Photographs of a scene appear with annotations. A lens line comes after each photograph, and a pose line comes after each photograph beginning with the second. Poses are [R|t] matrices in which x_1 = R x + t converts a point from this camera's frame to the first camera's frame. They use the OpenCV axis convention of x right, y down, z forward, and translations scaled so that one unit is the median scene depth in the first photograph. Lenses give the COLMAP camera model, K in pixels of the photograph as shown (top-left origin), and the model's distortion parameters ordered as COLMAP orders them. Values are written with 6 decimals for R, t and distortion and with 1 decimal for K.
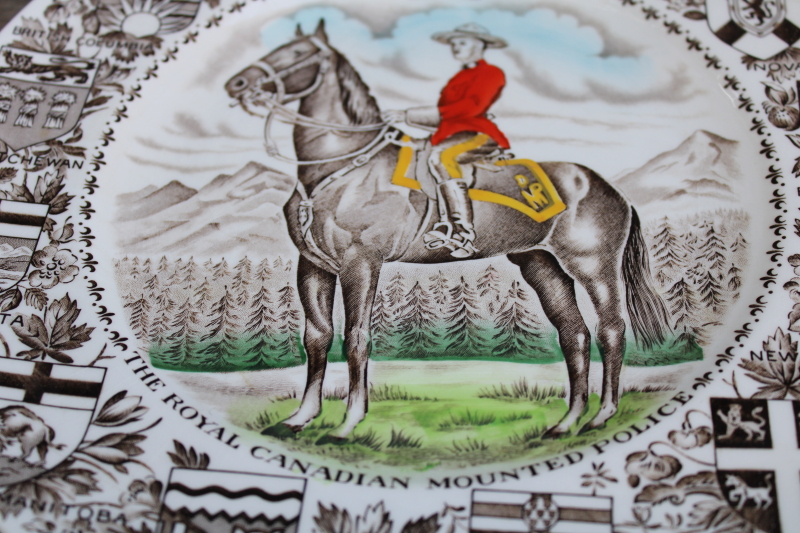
lens RADIAL K [[1232.0, 0, 400.0], [0, 1232.0, 266.5], [0, 0, 1]] dist [-0.052238, 0.094325]
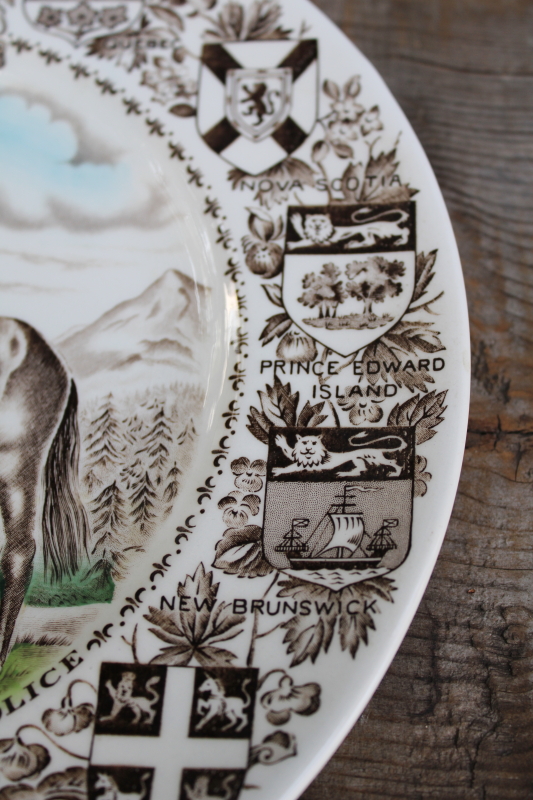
lens RADIAL K [[1232.0, 0, 266.5], [0, 1232.0, 400.0], [0, 0, 1]] dist [-0.052238, 0.094325]
pose [[0.999338, -0.029857, 0.020811, 0.299114], [0.025137, 0.979767, 0.198558, -0.194429], [-0.026318, -0.197903, 0.979868, 0.187025]]
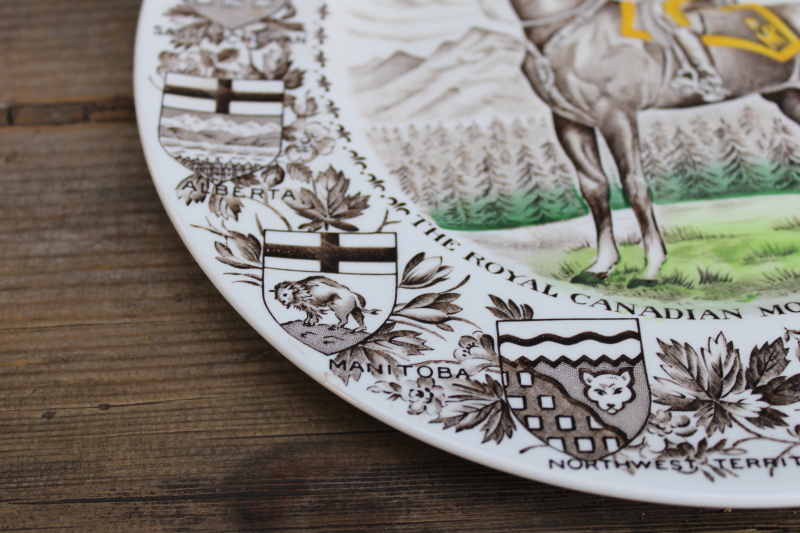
lens RADIAL K [[1232.0, 0, 400.0], [0, 1232.0, 266.5], [0, 0, 1]] dist [-0.052238, 0.094325]
pose [[0.994449, -0.085525, 0.061293, -0.264452], [0.083299, 0.995800, 0.037997, 0.064640], [-0.064286, -0.032680, 0.997396, 0.030618]]
